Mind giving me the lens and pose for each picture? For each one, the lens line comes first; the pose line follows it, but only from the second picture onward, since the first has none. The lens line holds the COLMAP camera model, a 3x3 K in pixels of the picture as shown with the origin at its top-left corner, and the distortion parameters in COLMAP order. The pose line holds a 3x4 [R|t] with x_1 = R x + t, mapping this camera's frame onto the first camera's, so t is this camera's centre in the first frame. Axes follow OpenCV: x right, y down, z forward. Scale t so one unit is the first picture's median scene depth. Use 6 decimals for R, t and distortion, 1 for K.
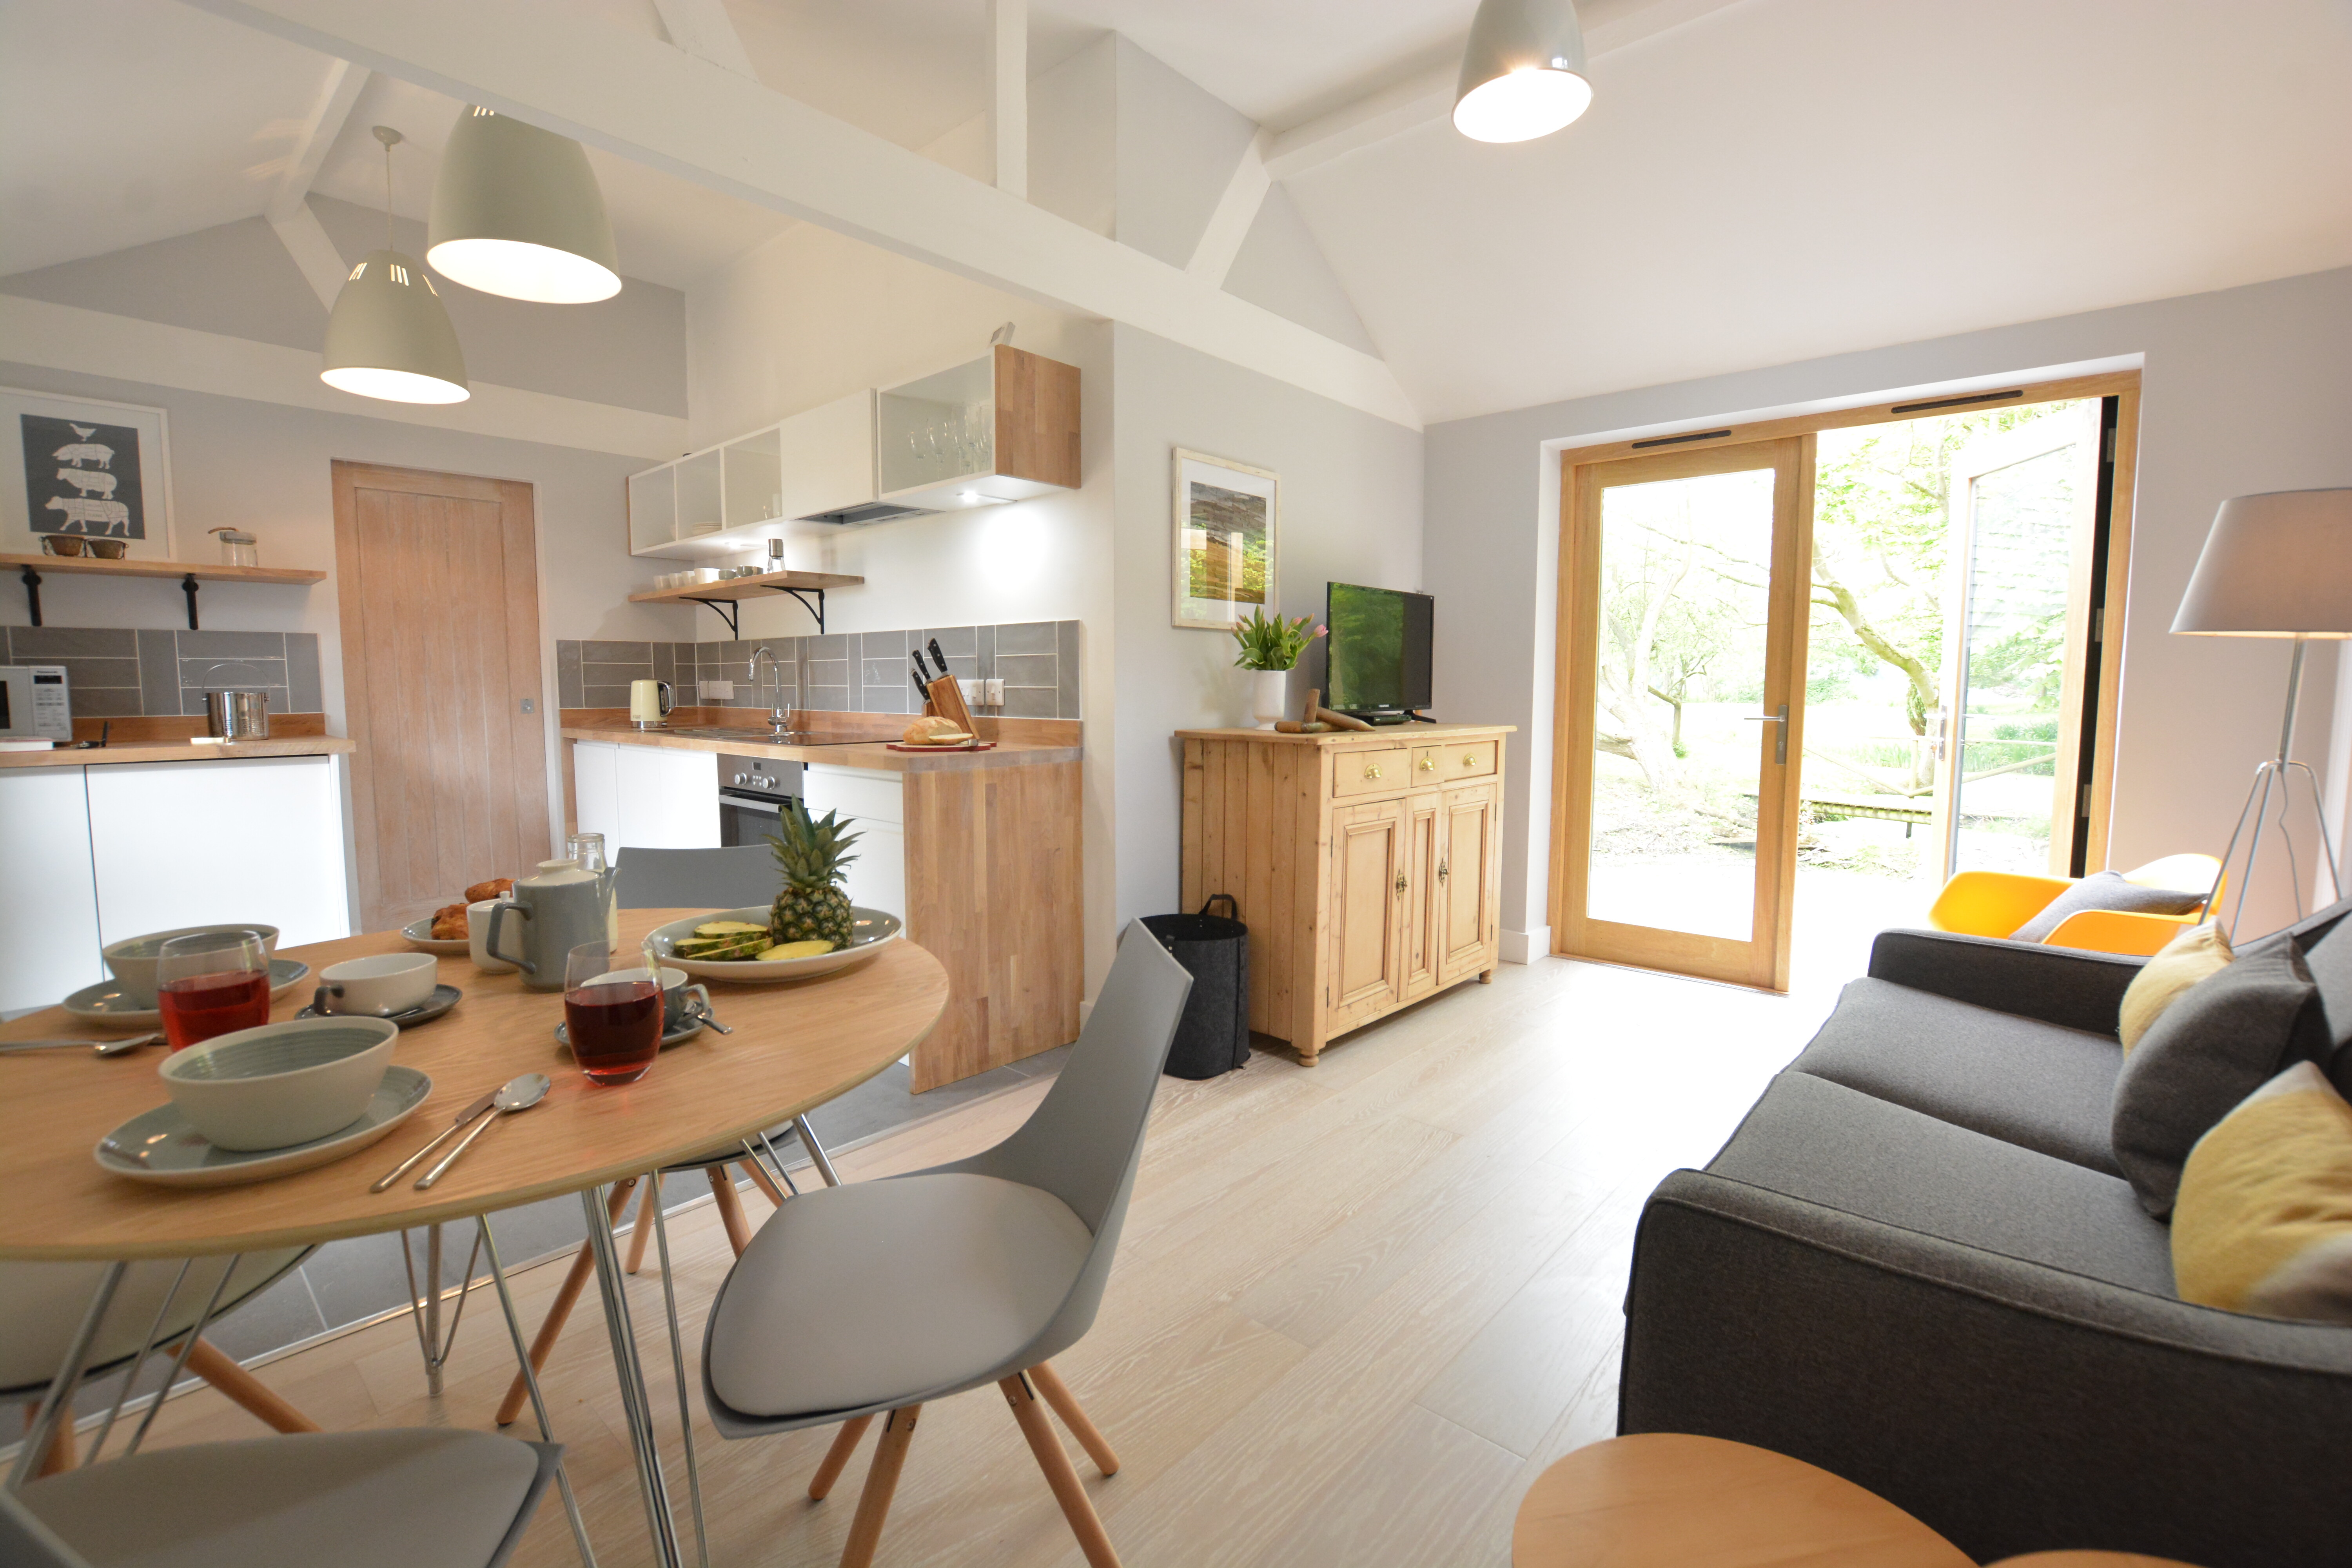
lens RADIAL K [[1028.3, 0, 1176.0], [0, 1028.3, 784.0], [0, 0, 1]] dist [-0.019504, -0.000241]
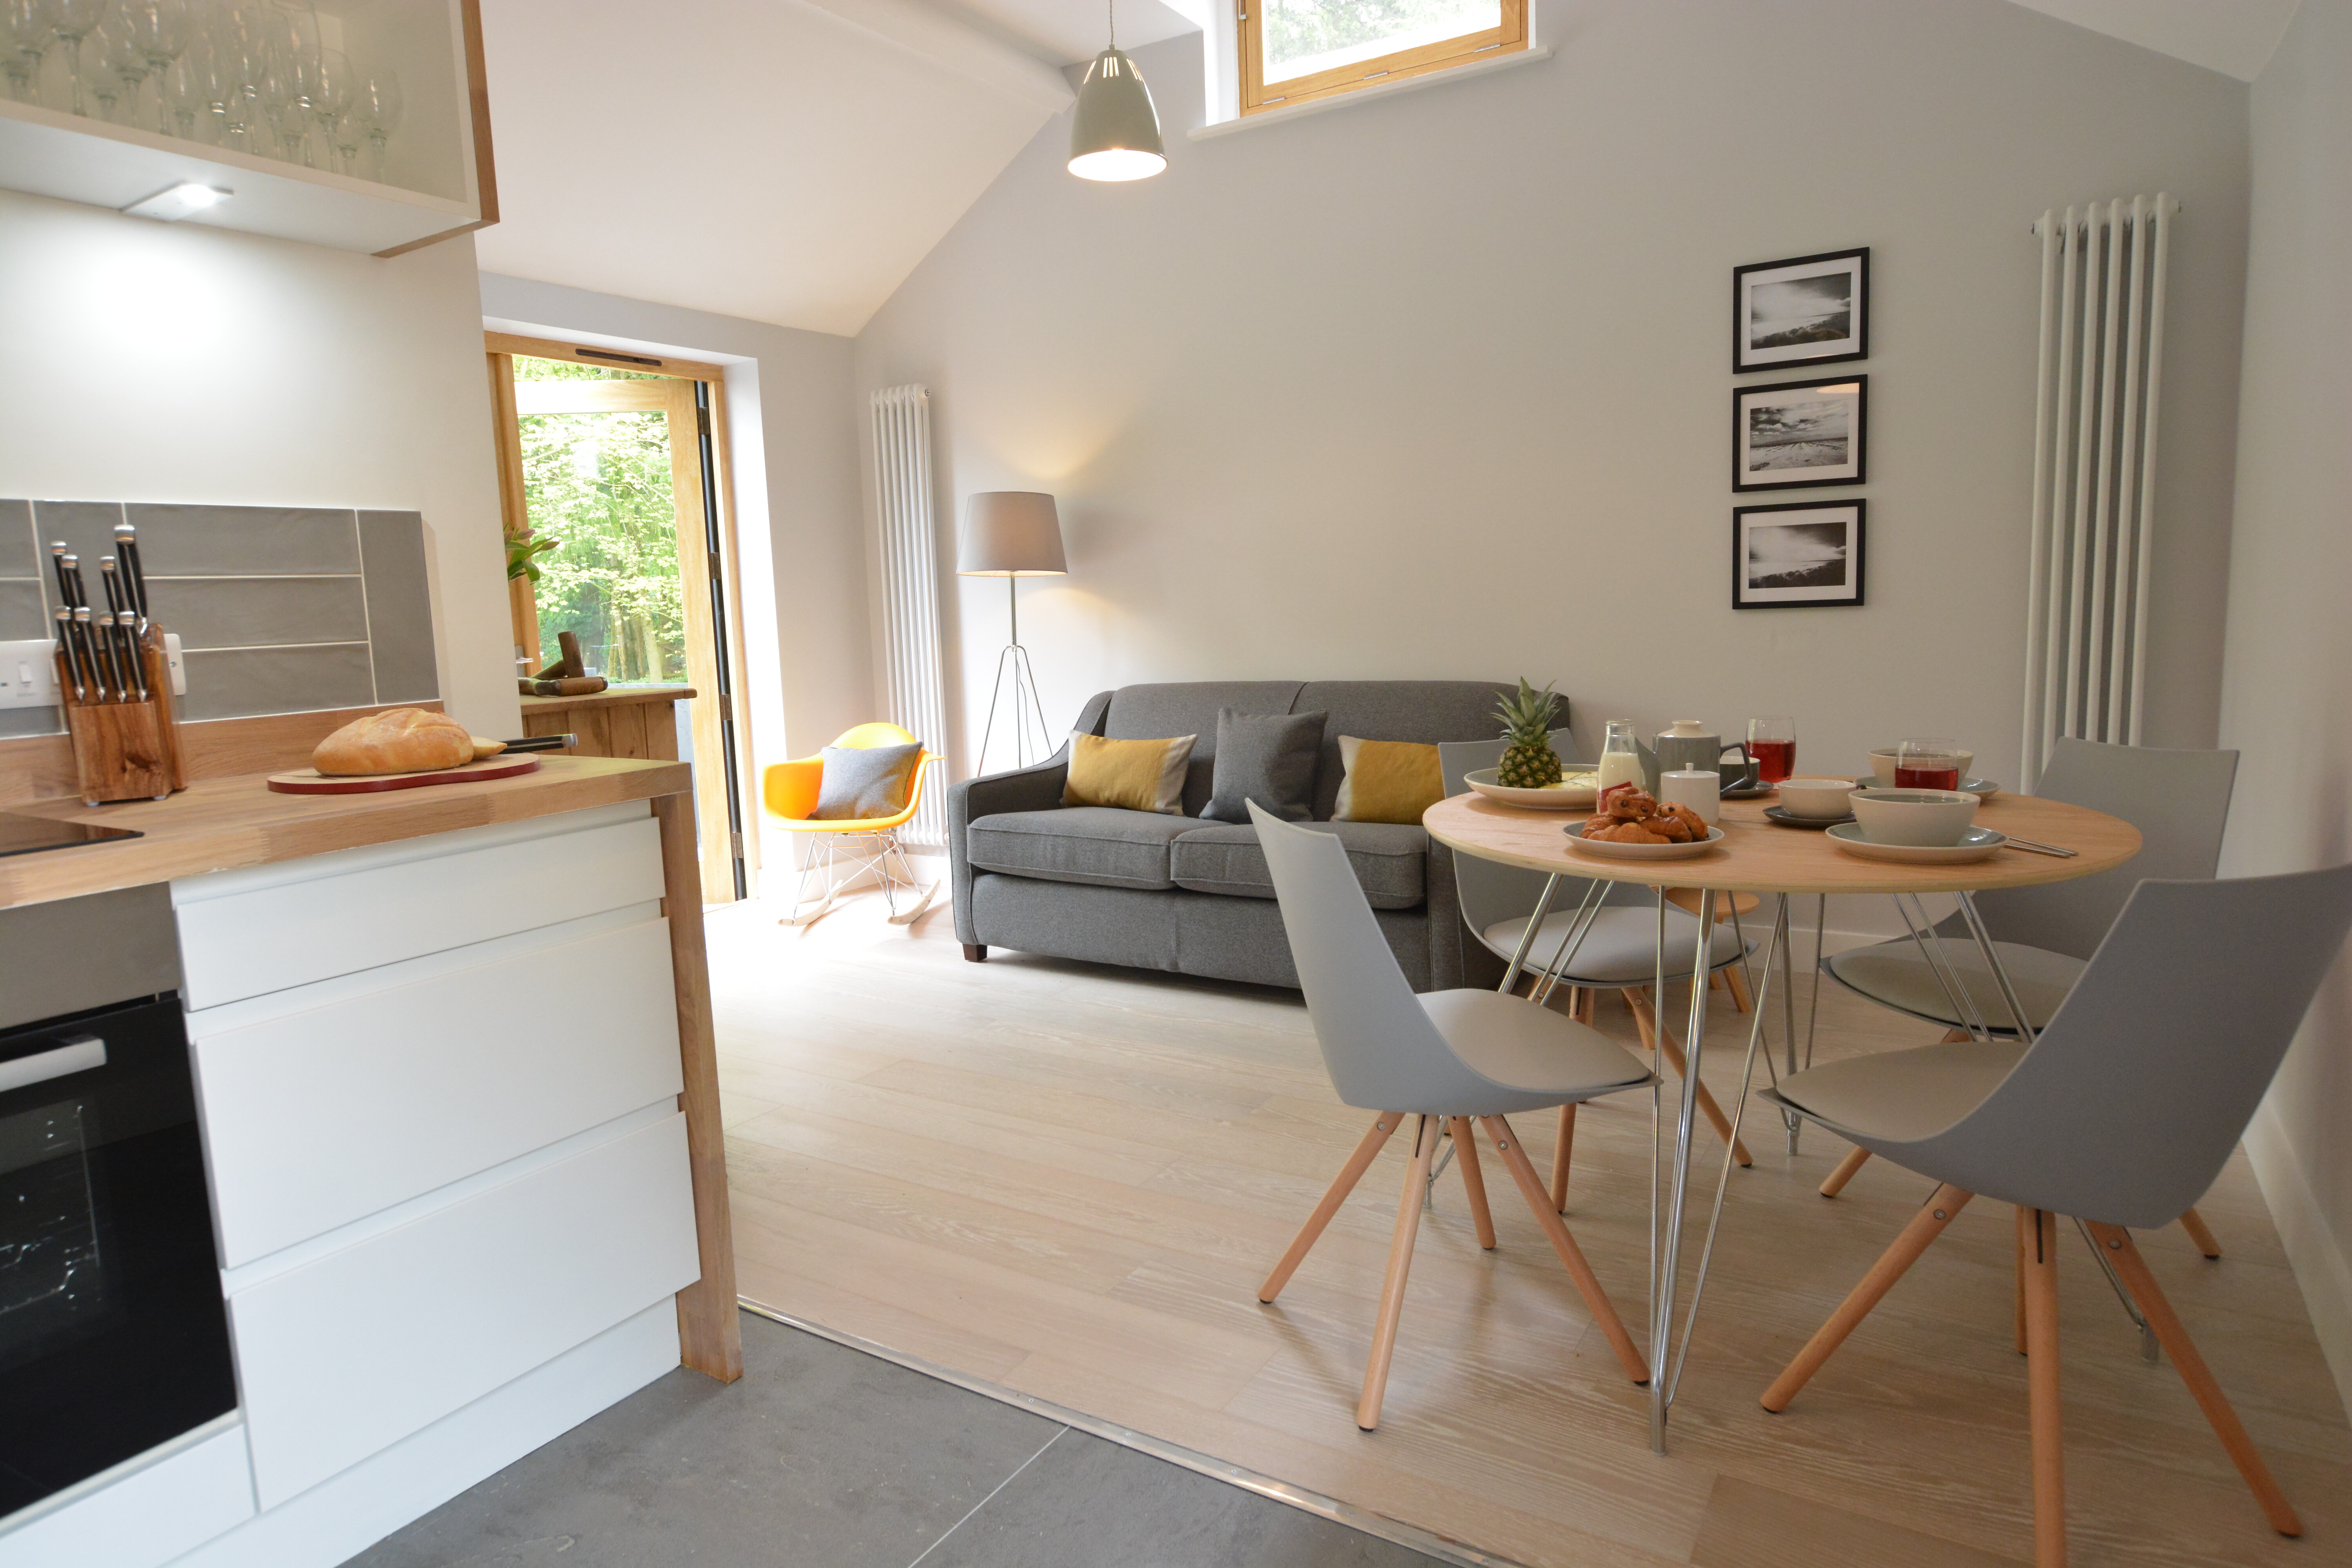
lens RADIAL K [[1349.7, 0, 1176.0], [0, 1349.7, 784.0], [0, 0, 1]] dist [-0.012075, 0.003742]
pose [[-0.168070, -0.129821, 0.977189, -0.797348], [0.137069, 0.978583, 0.153582, -0.070159], [-0.976199, 0.159755, -0.146676, 0.693335]]
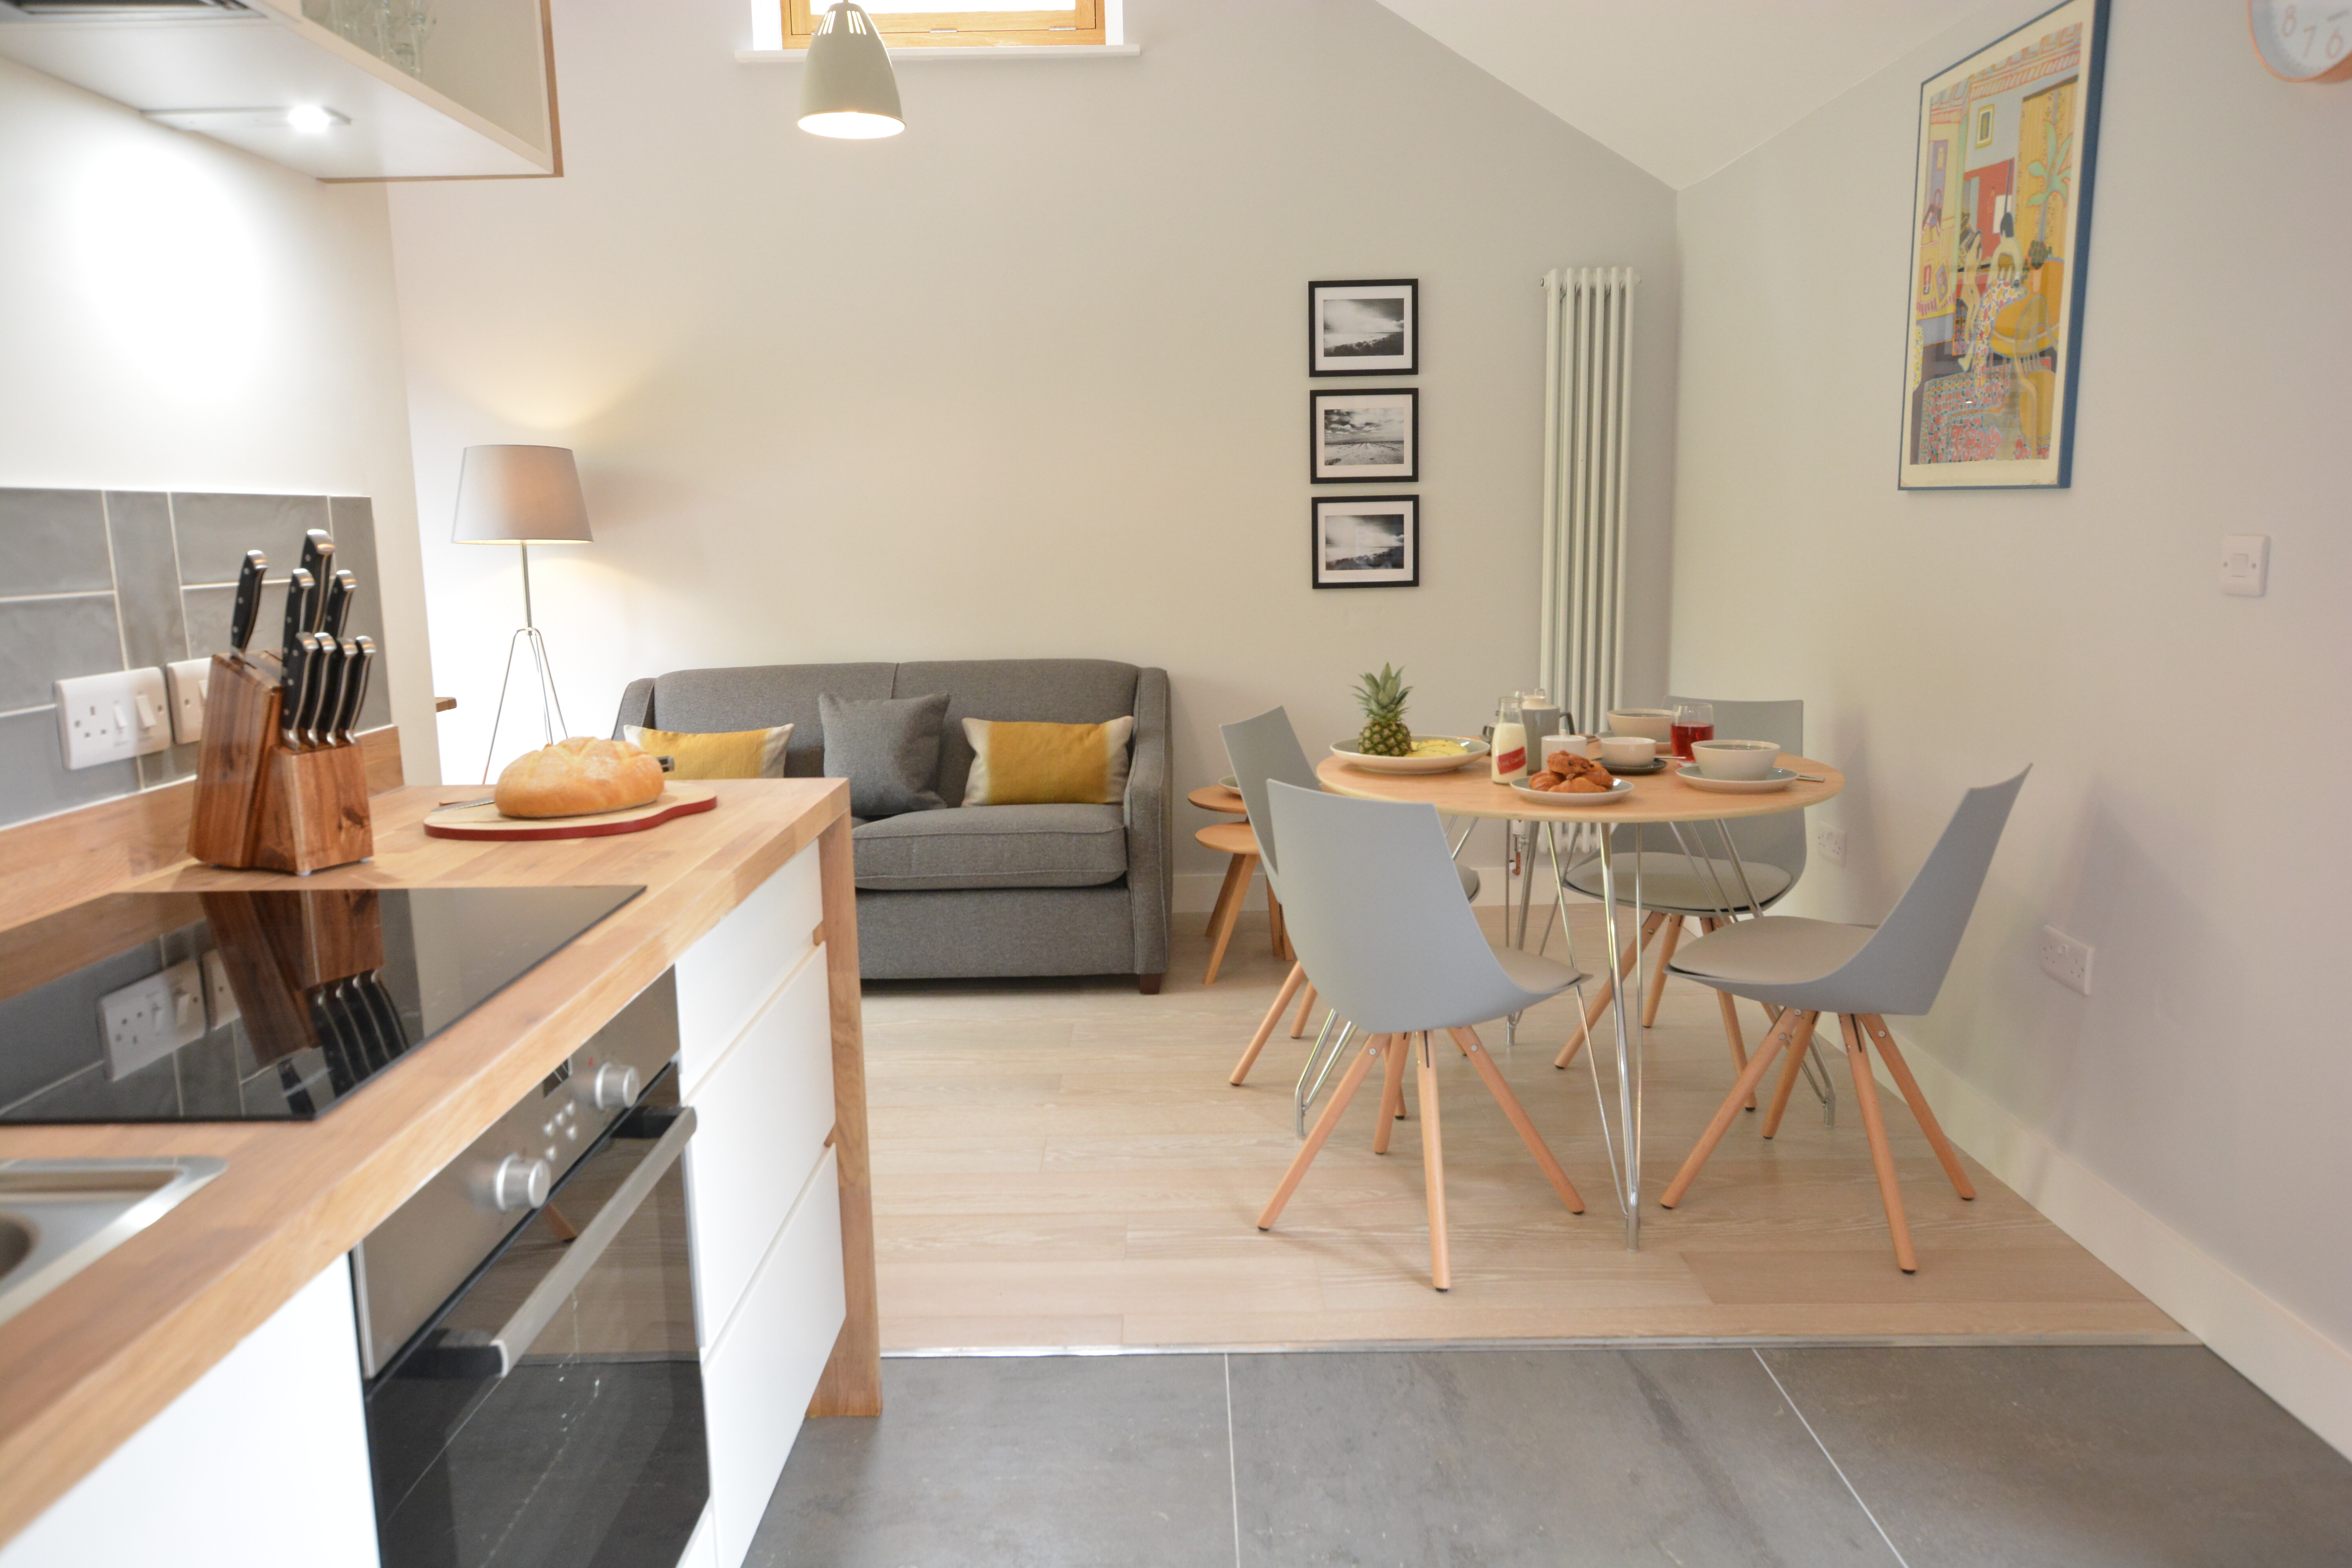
lens RADIAL K [[1537.5, 0, 1176.0], [0, 1537.5, 784.0], [0, 0, 1]] dist [-0.005554, 0.000269]
pose [[-0.654513, -0.115098, 0.747238, -0.761000], [0.095692, 0.967785, 0.232886, -0.148323], [-0.749970, 0.223932, -0.622414, 1.089007]]
